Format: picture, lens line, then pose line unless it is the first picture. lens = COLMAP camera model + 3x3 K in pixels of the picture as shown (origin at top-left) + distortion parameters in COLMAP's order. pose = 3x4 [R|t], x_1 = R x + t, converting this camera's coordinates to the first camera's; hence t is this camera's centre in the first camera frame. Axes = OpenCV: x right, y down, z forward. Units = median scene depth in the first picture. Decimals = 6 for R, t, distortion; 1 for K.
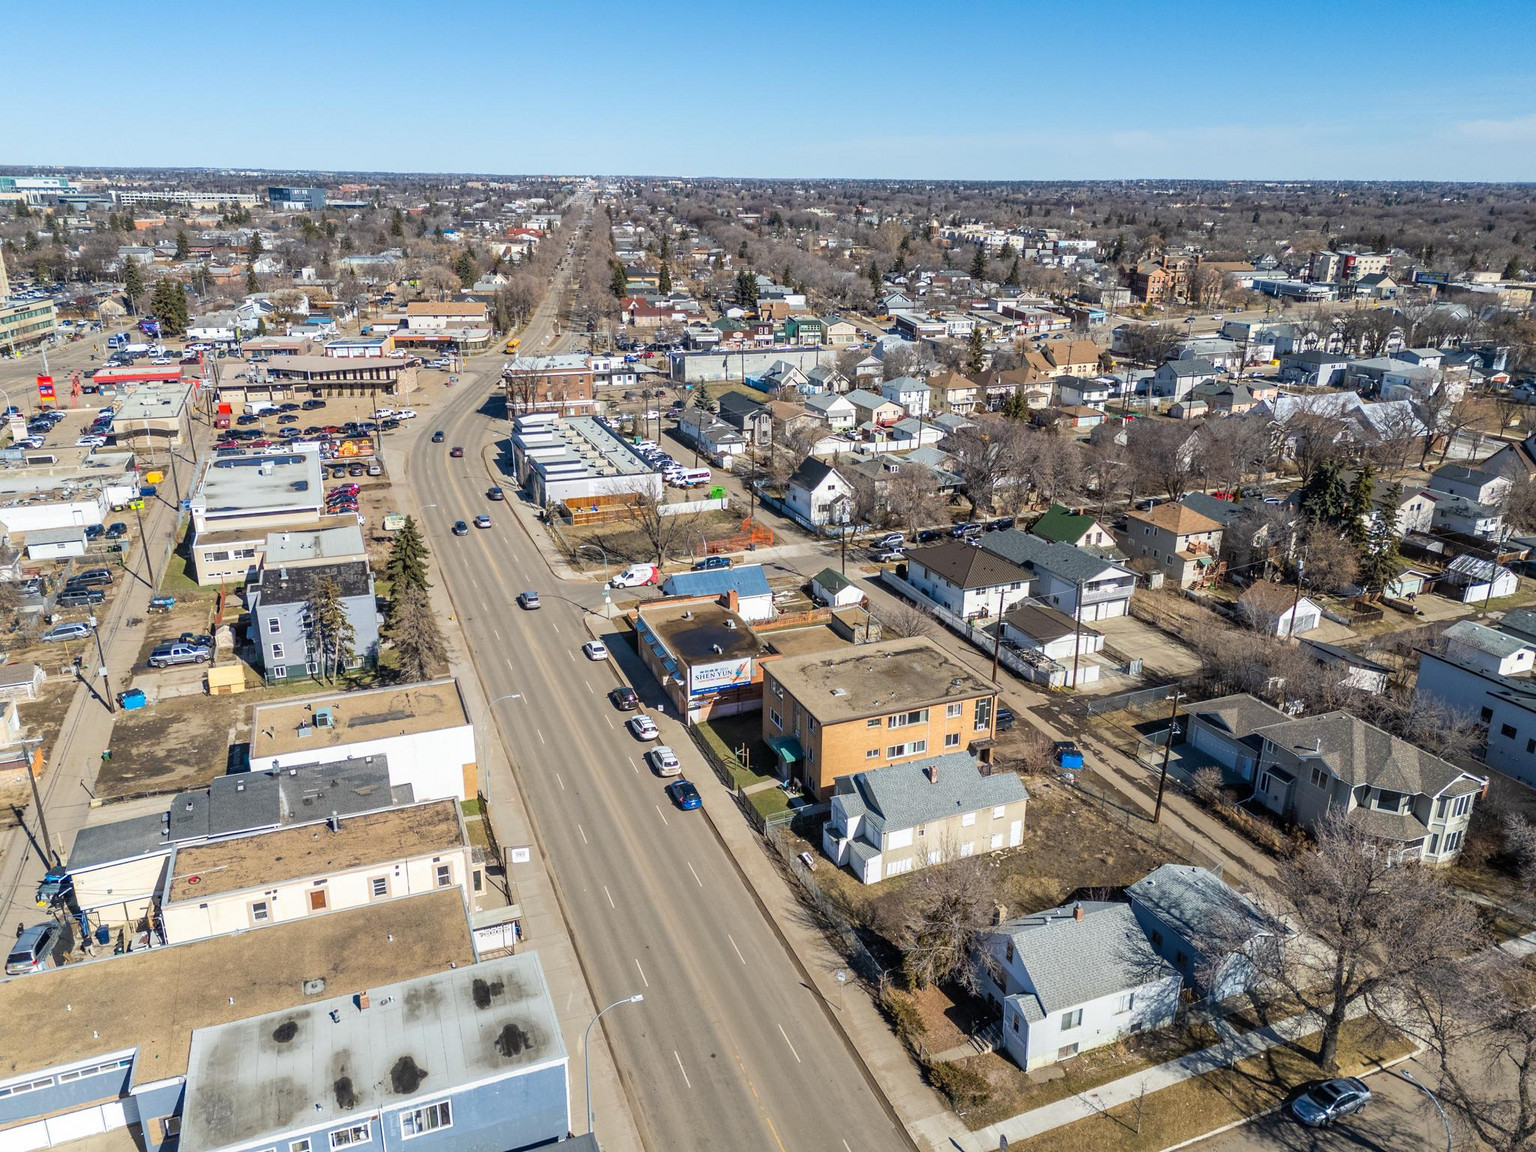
lens RADIAL K [[1112.8, 0, 769.4], [0, 1112.8, 577.7], [0, 0, 1]] dist [0.033530, -0.002963]
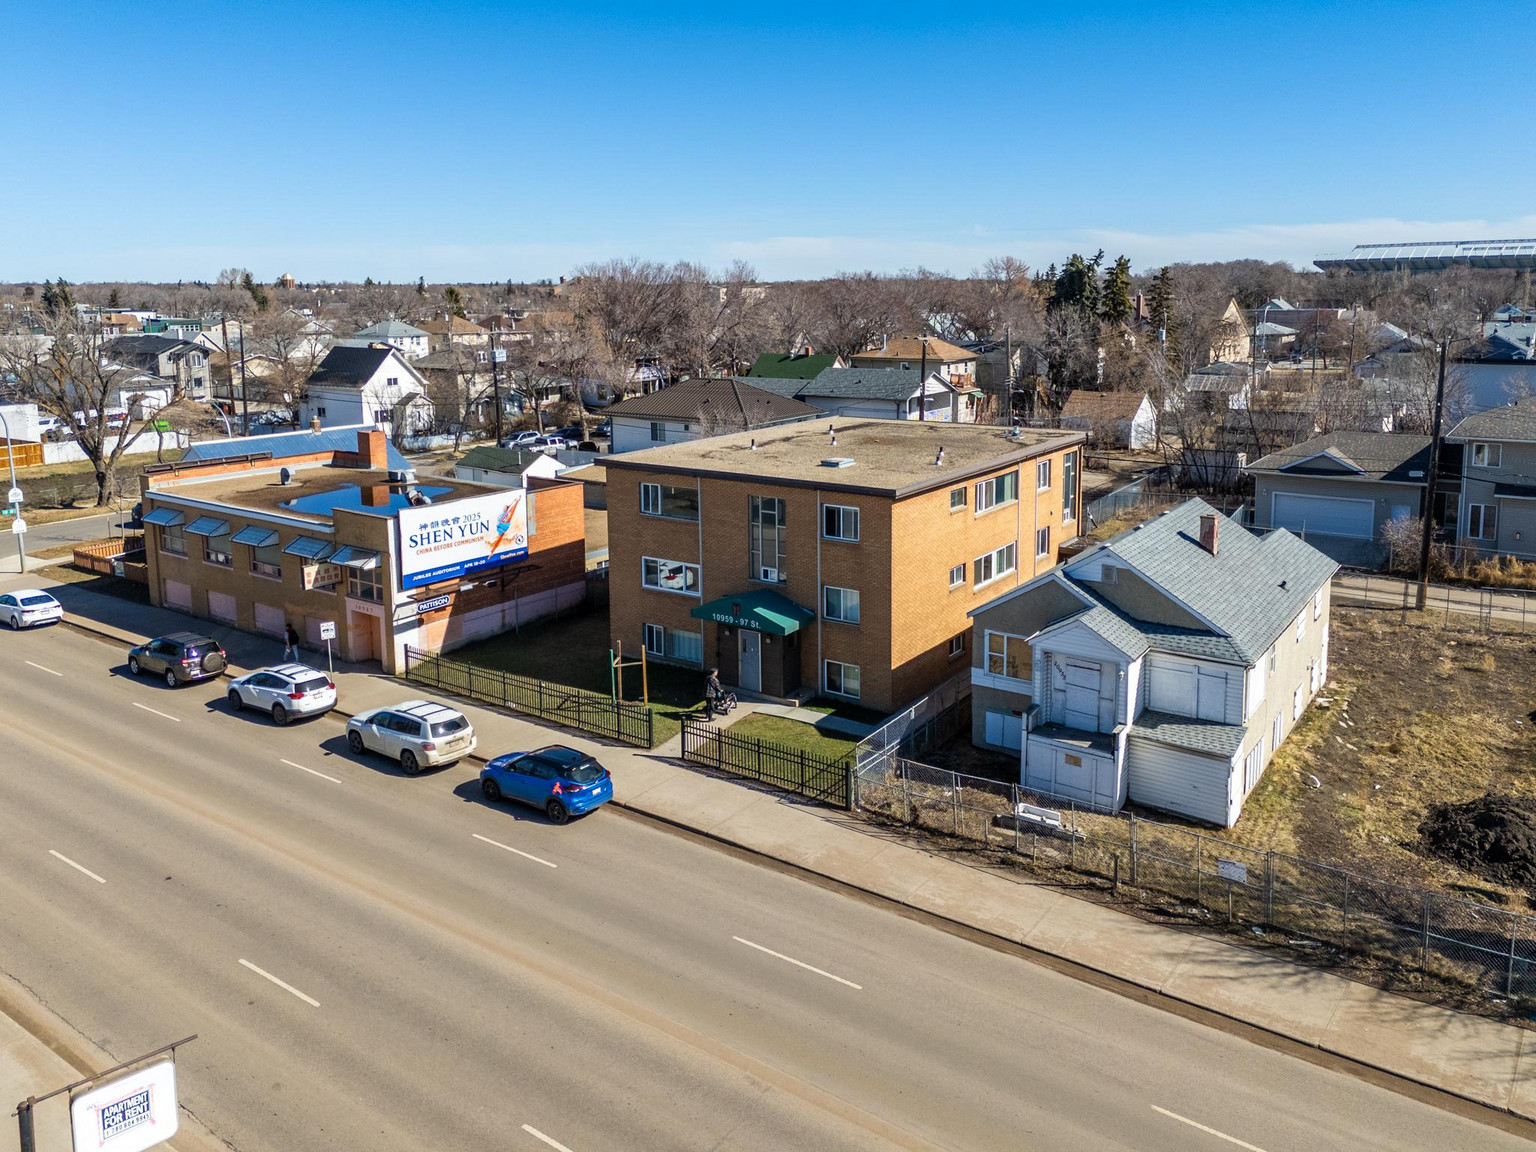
lens RADIAL K [[1112.8, 0, 768.6], [0, 1112.8, 565.9], [0, 0, 1]] dist [0.033530, -0.002963]
pose [[0.833621, -0.129502, 0.536941, -0.173312], [0.193515, 0.978987, -0.064323, 0.147152], [-0.517328, 0.157527, 0.841164, 0.593803]]
